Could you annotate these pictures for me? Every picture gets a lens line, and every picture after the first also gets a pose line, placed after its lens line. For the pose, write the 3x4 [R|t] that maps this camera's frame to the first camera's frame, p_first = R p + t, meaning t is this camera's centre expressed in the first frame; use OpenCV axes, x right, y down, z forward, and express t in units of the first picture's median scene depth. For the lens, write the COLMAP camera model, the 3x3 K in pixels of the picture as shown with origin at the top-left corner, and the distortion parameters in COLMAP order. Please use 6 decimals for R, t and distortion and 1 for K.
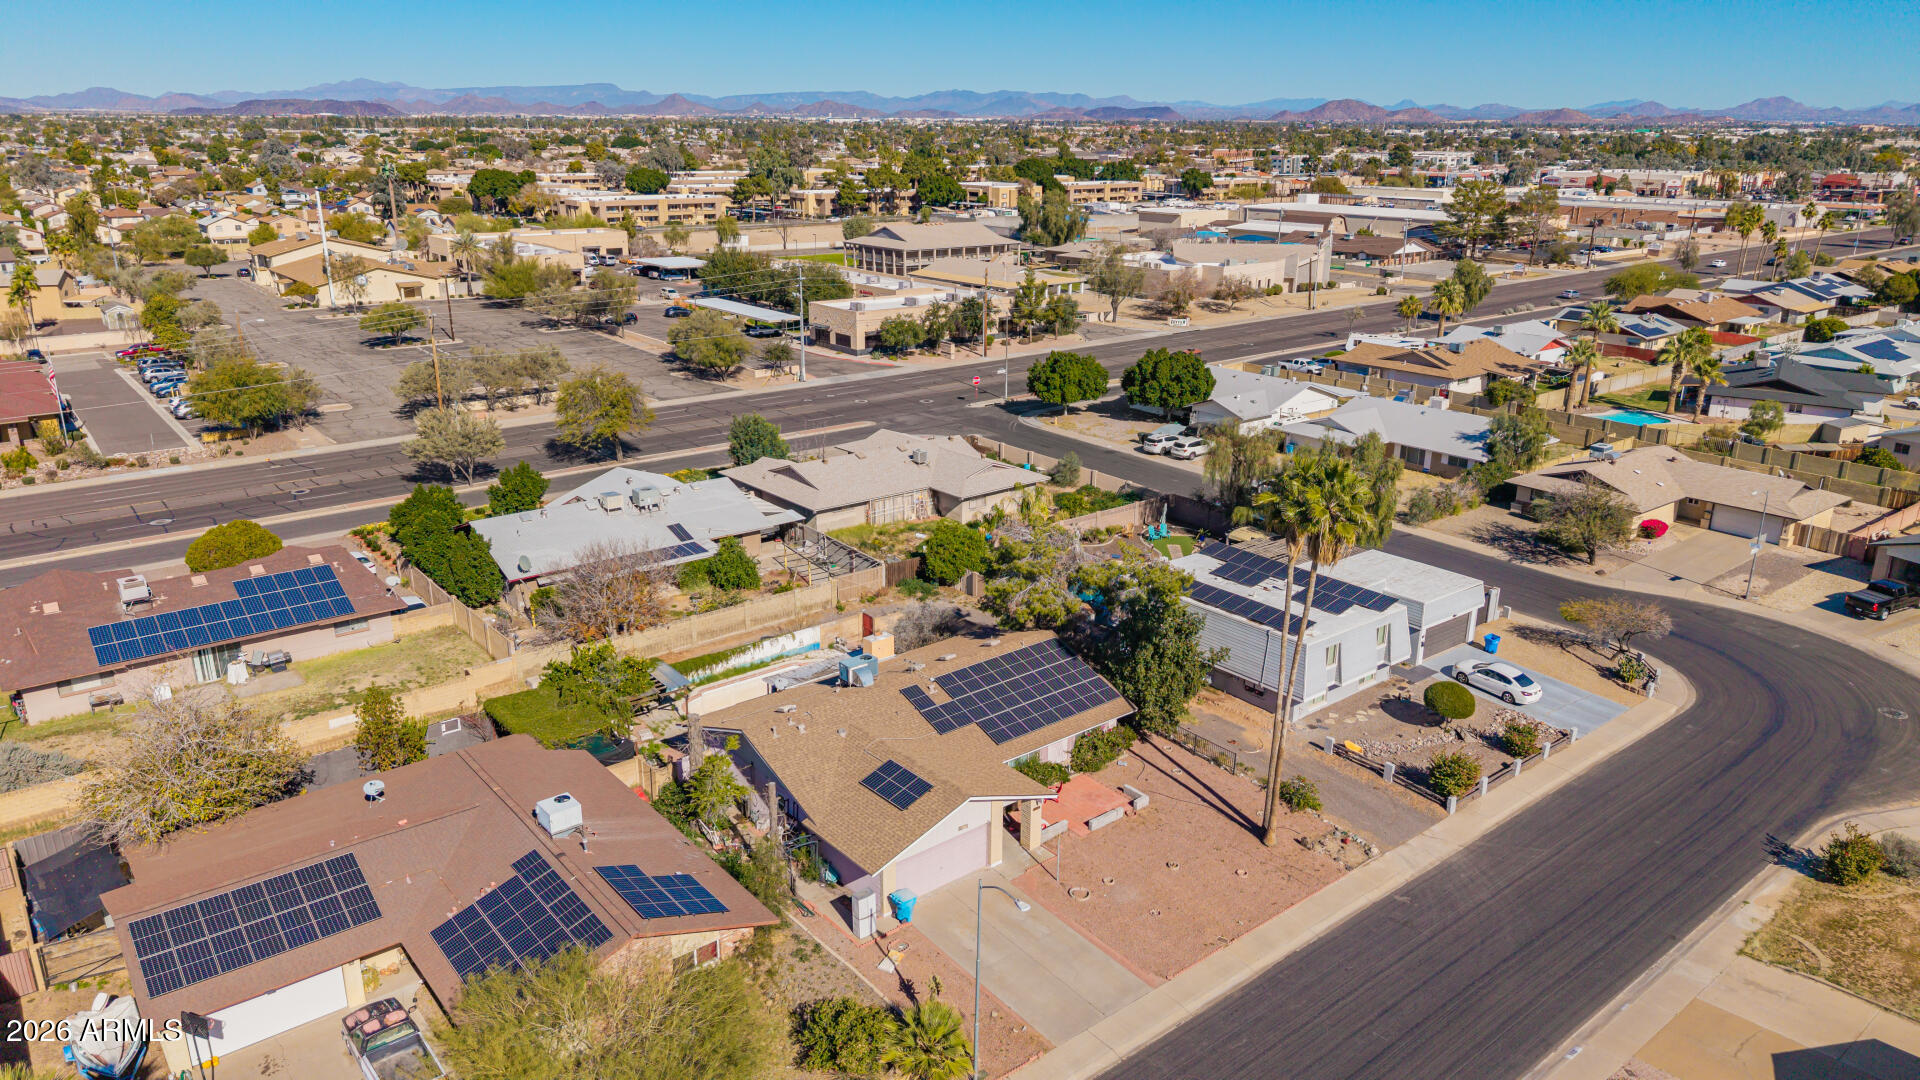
lens RADIAL K [[1281.6, 0, 968.0], [0, 1281.6, 540.8], [0, 0, 1]] dist [0.045573, -0.064183]
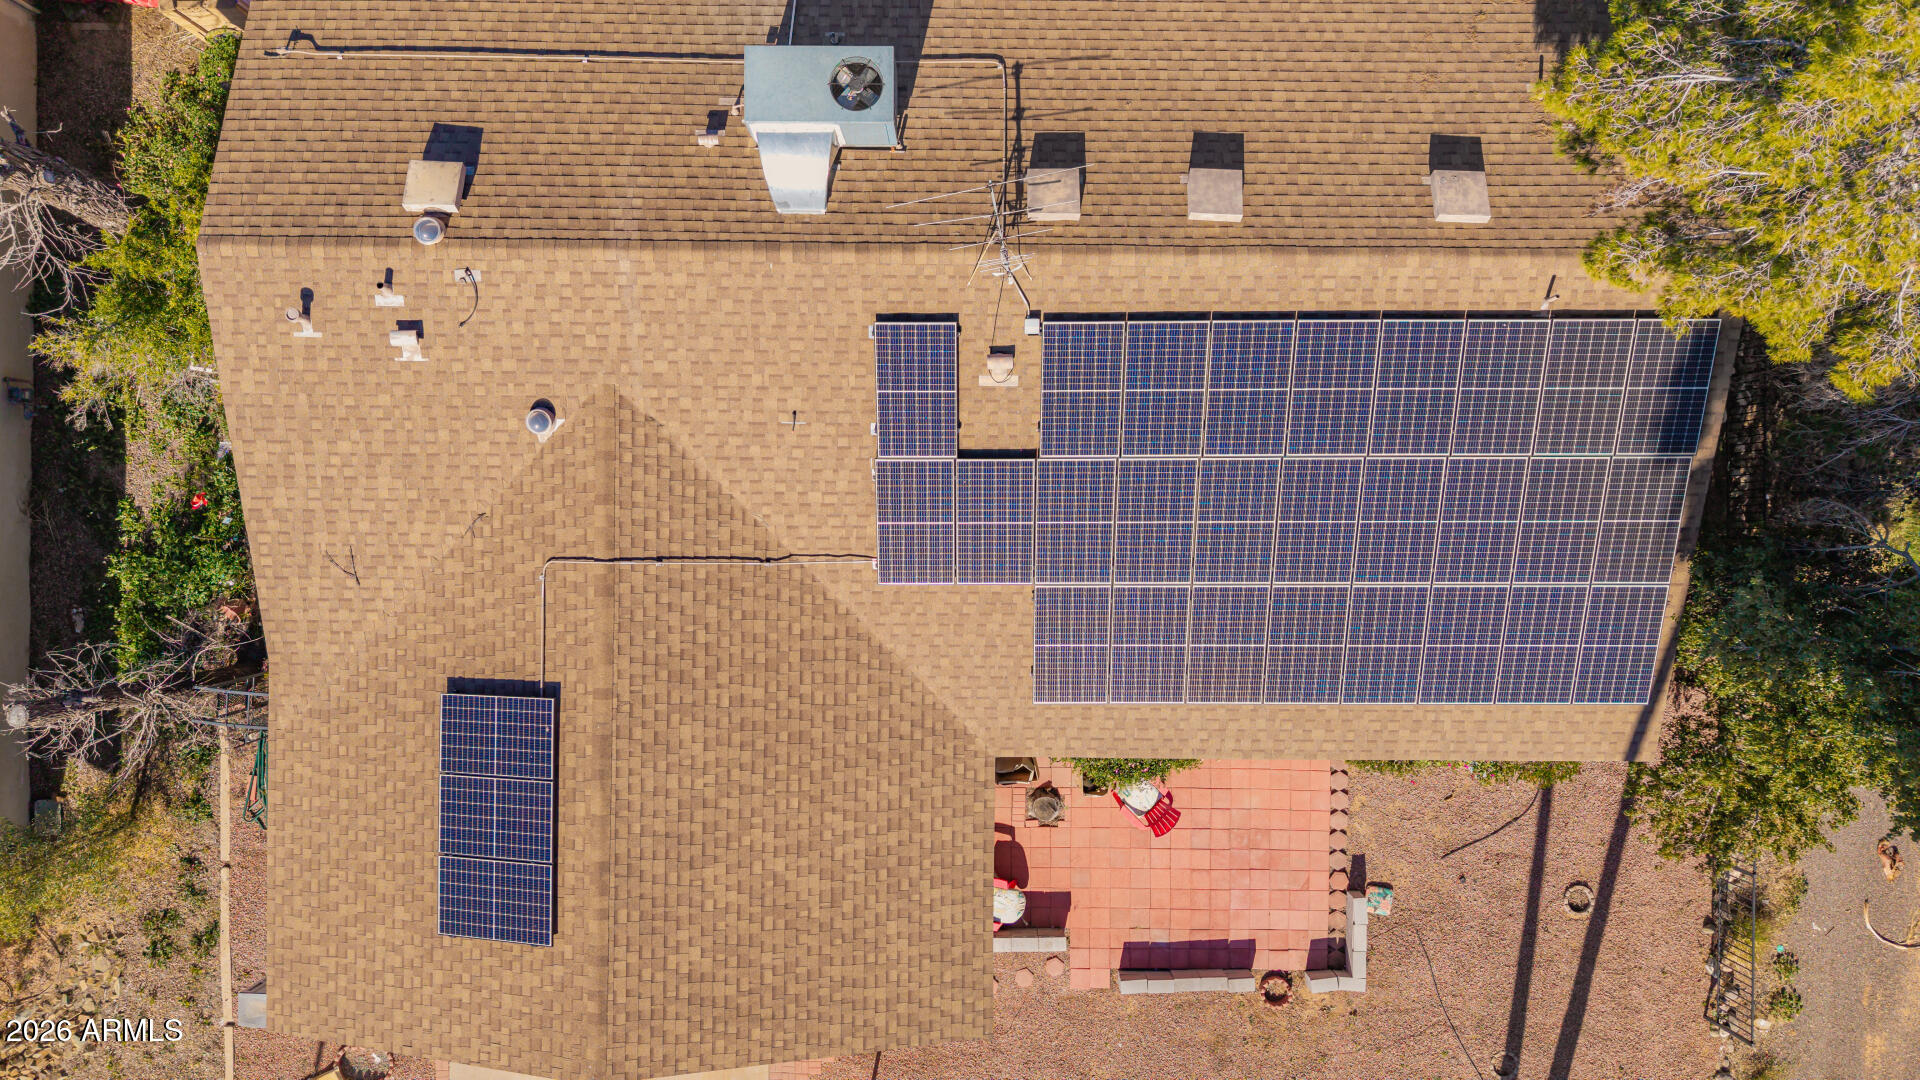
lens RADIAL K [[1280.8, 0, 970.8], [0, 1280.8, 534.9], [0, 0, 1]] dist [0.003931, 0.002904]
pose [[0.766710, 0.641990, -0.002072, -0.007378], [-0.201771, 0.244031, 0.948545, -0.083502], [0.609462, -0.726841, 0.316636, 0.634262]]
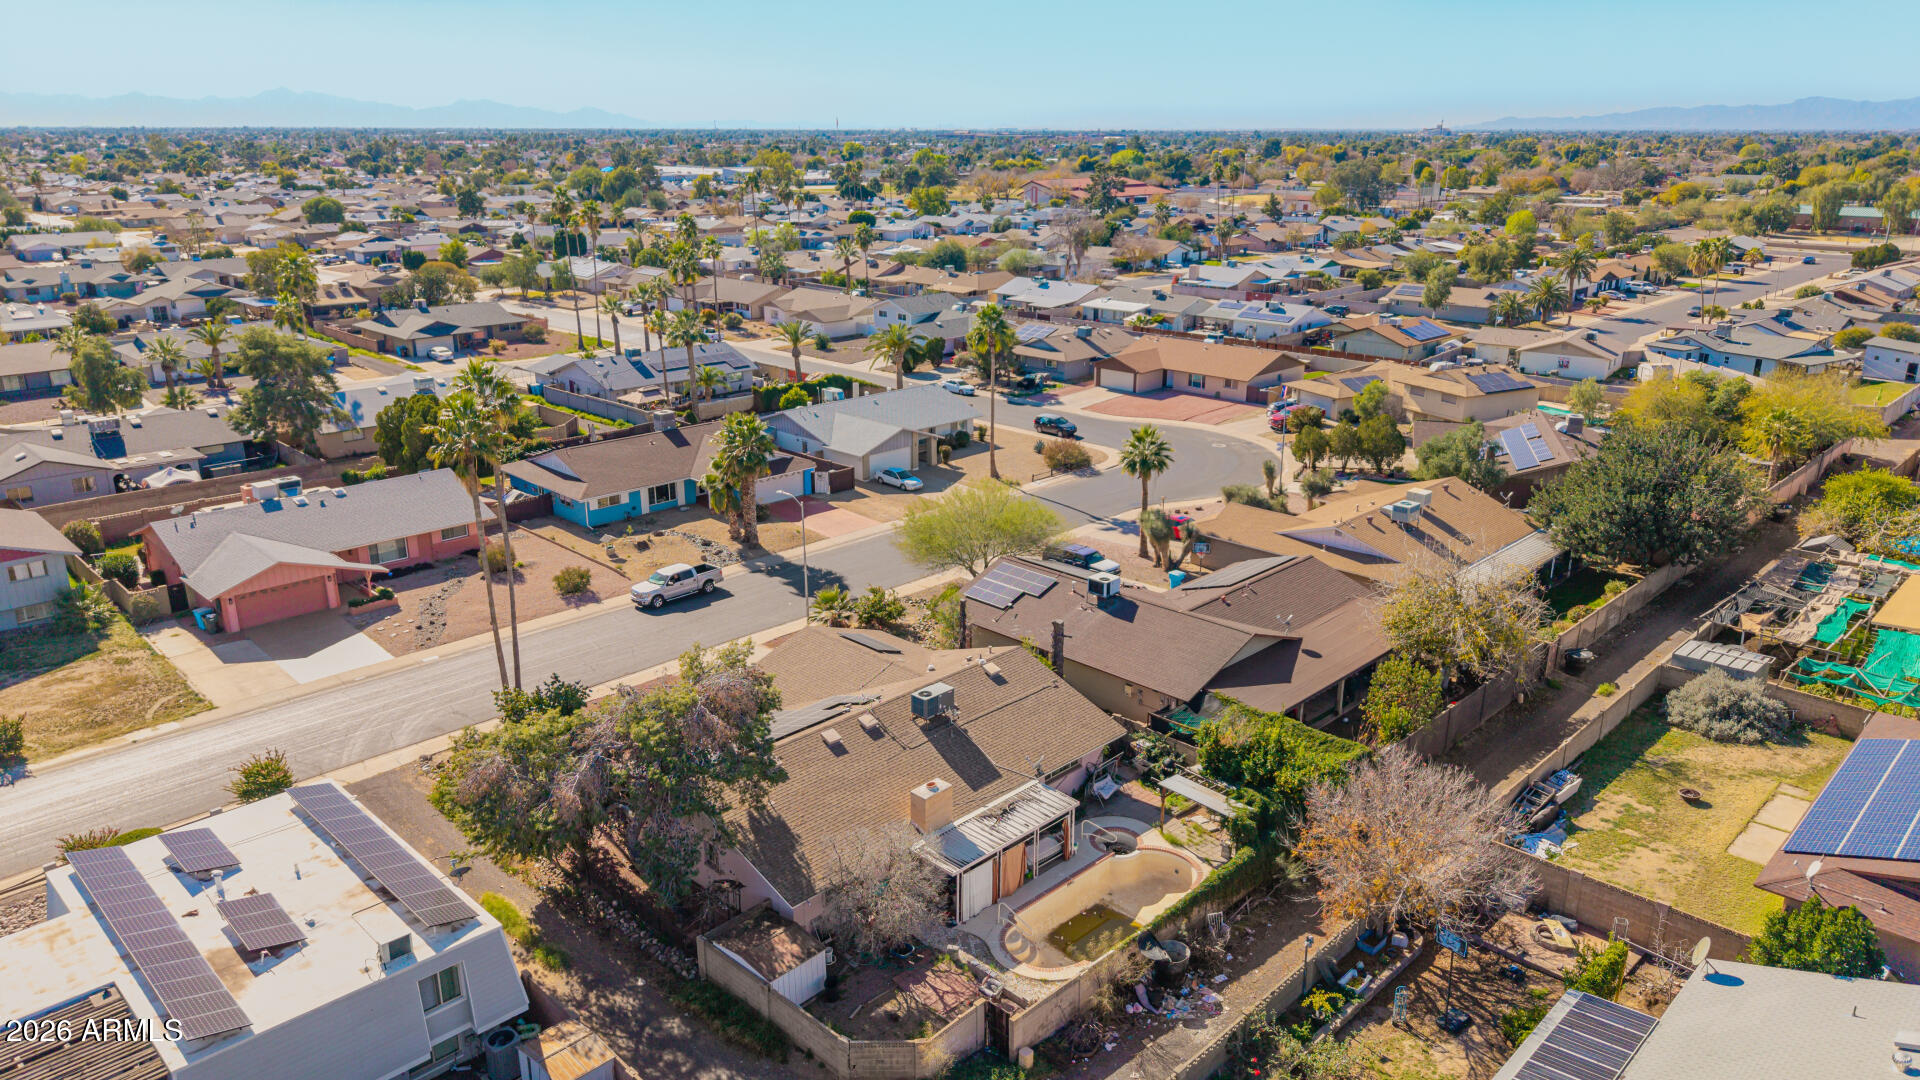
lens RADIAL K [[1265.7, 0, 969.4], [0, 1265.7, 542.7], [0, 0, 1]] dist [0.138598, -0.352972]
pose [[-0.993882, 0.019503, -0.108710, -0.013428], [-0.047771, 0.811539, 0.582343, -0.342516], [0.099580, 0.583973, -0.805642, 1.157736]]
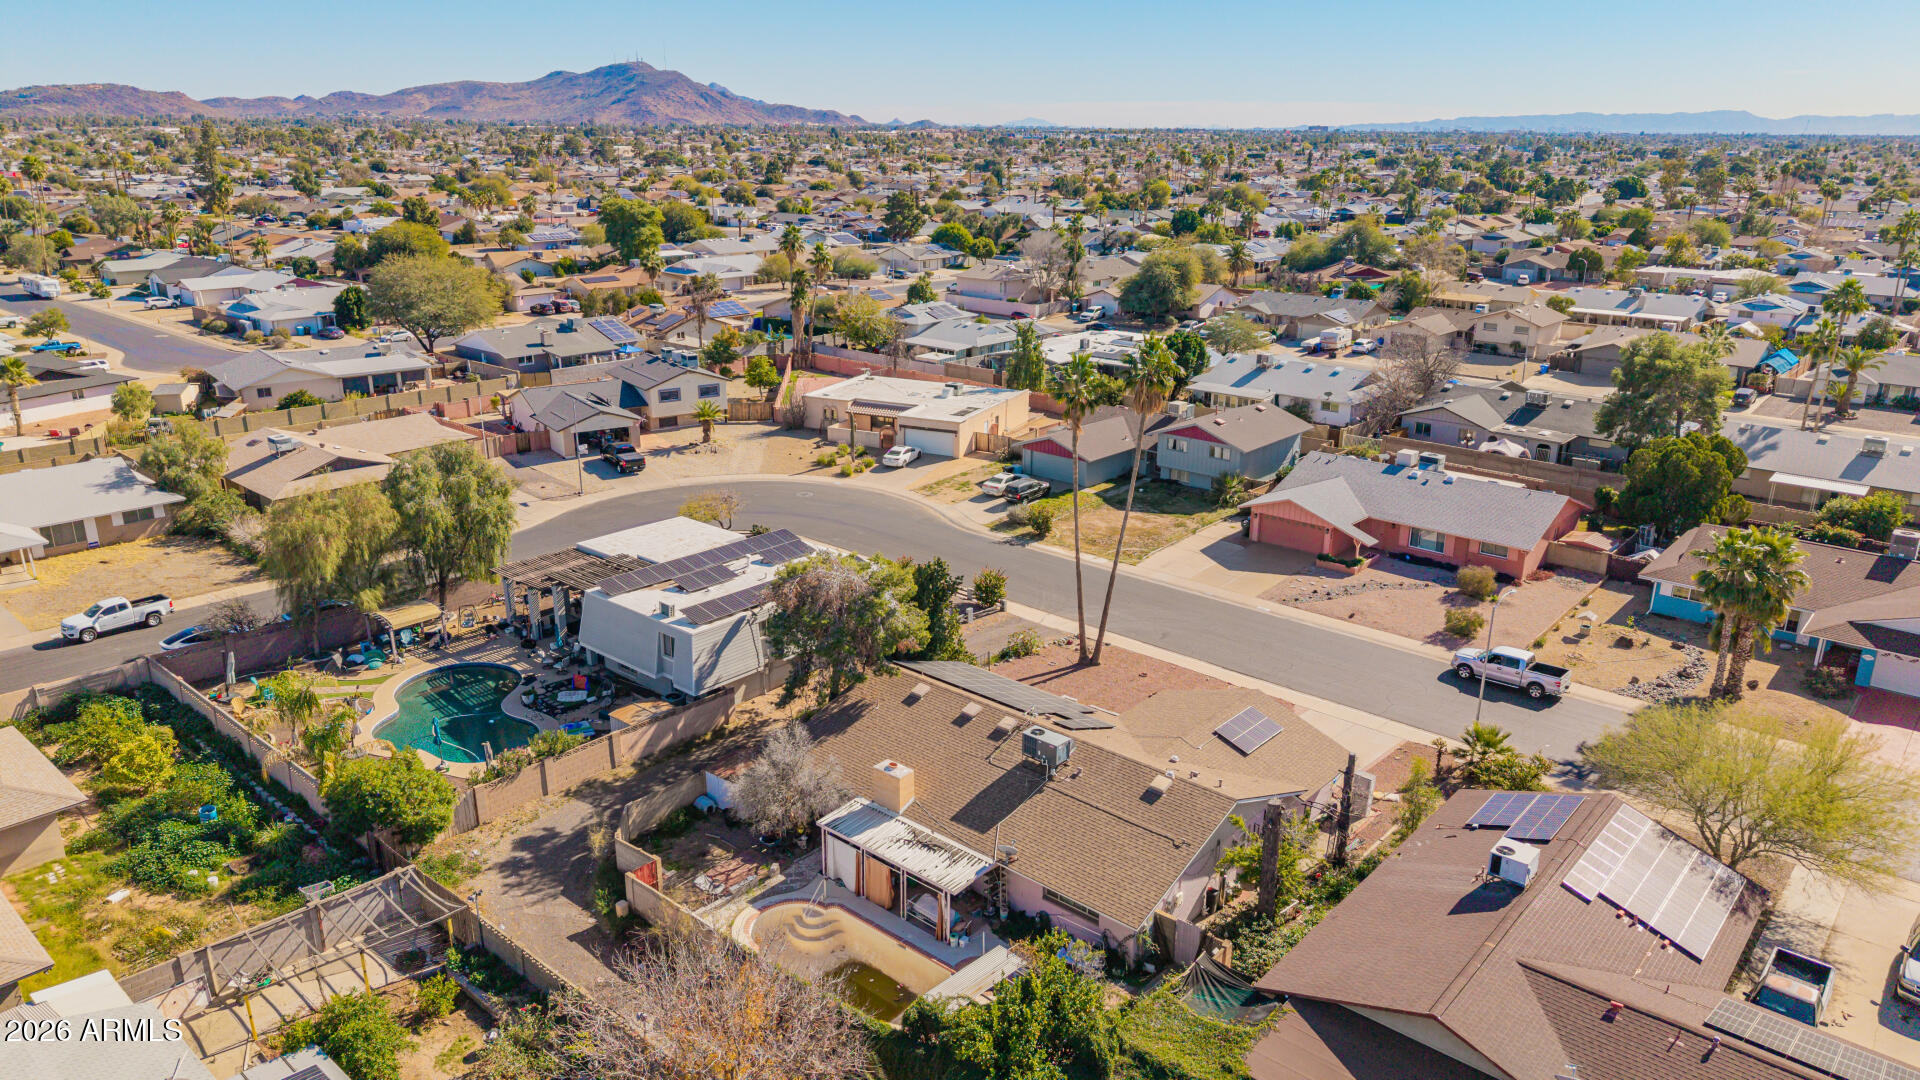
lens RADIAL K [[1265.7, 0, 969.4], [0, 1265.7, 542.7], [0, 0, 1]] dist [0.138598, -0.352972]
pose [[-0.168282, -0.318878, 0.932737, -0.548183], [0.293006, 0.887281, 0.356201, -0.222279], [-0.941185, 0.333240, -0.055880, 0.751039]]
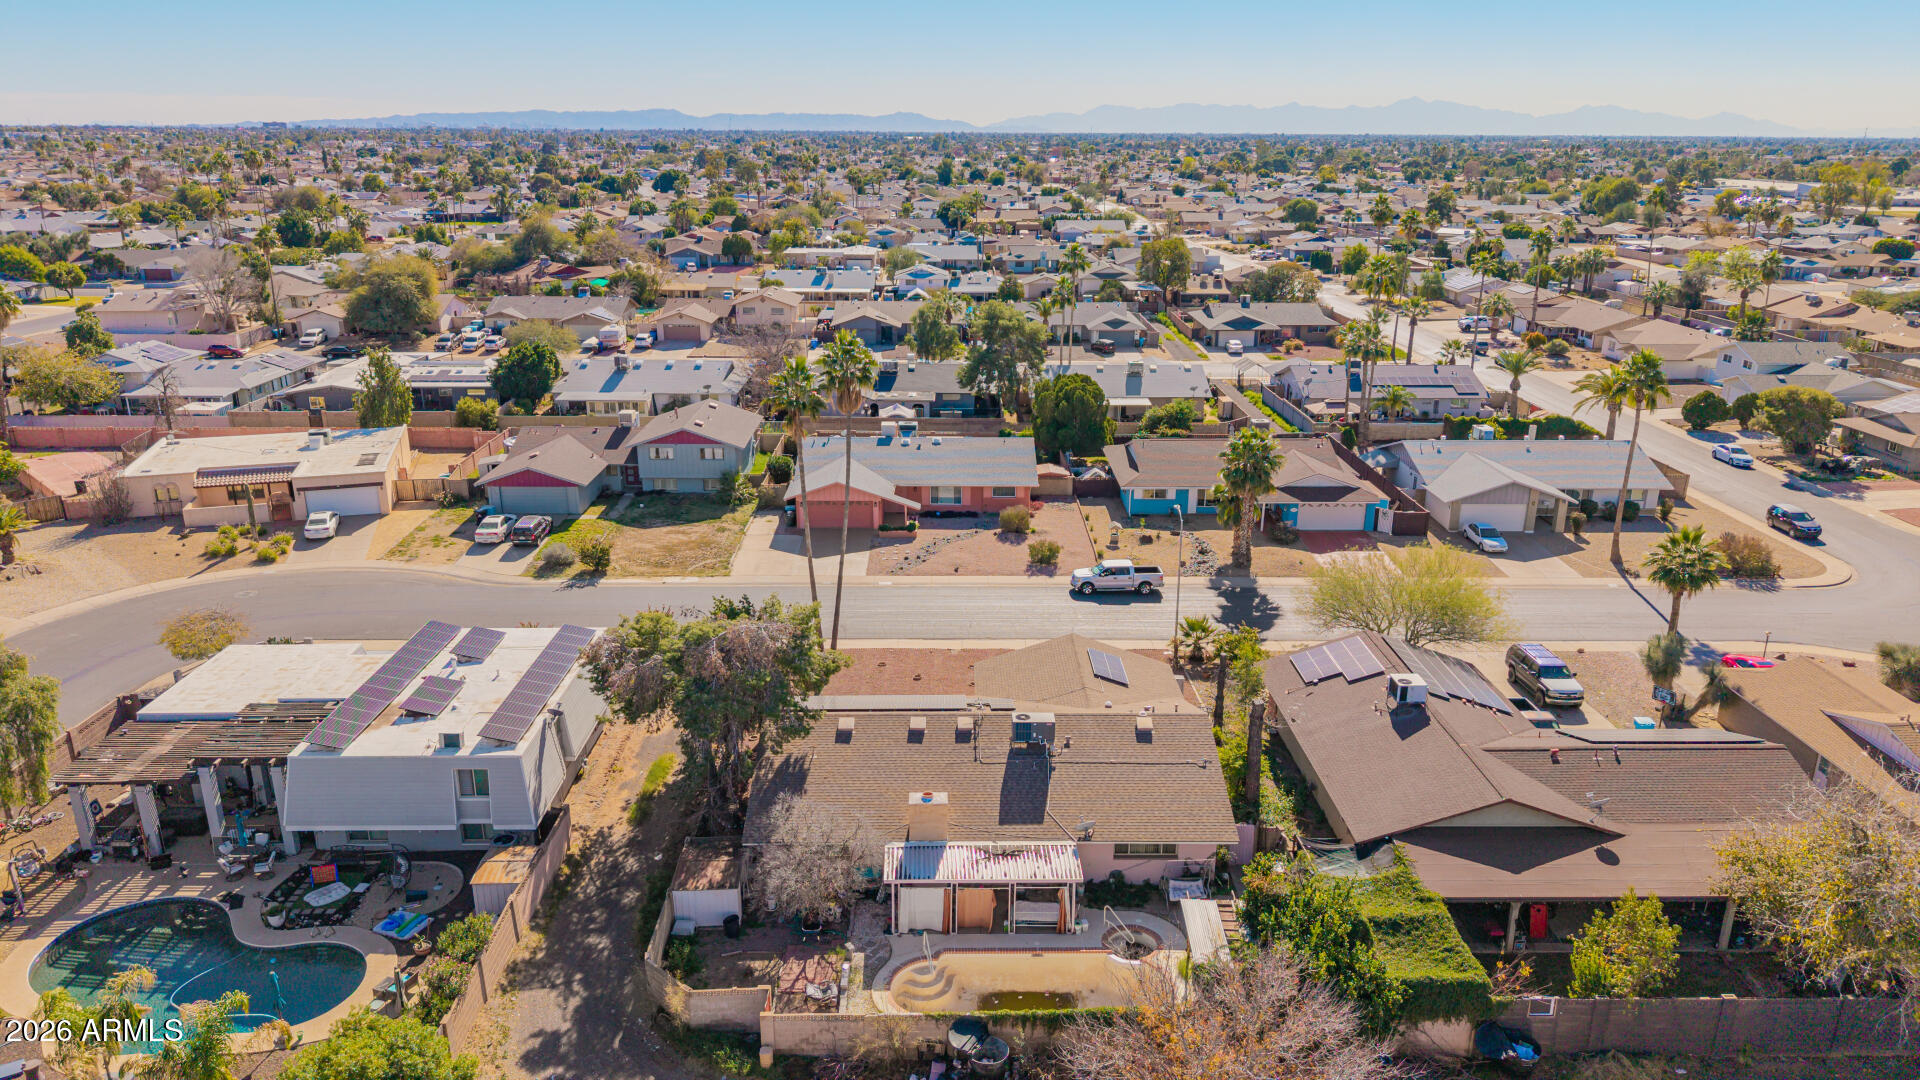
lens RADIAL K [[1272.5, 0, 971.2], [0, 1272.5, 516.8], [0, 0, 1]] dist [0.080040, -0.110750]
pose [[-0.784673, -0.195242, 0.588362, -0.360817], [0.175404, 0.840396, 0.512805, -0.316834], [-0.594577, 0.505585, -0.625189, 1.049633]]
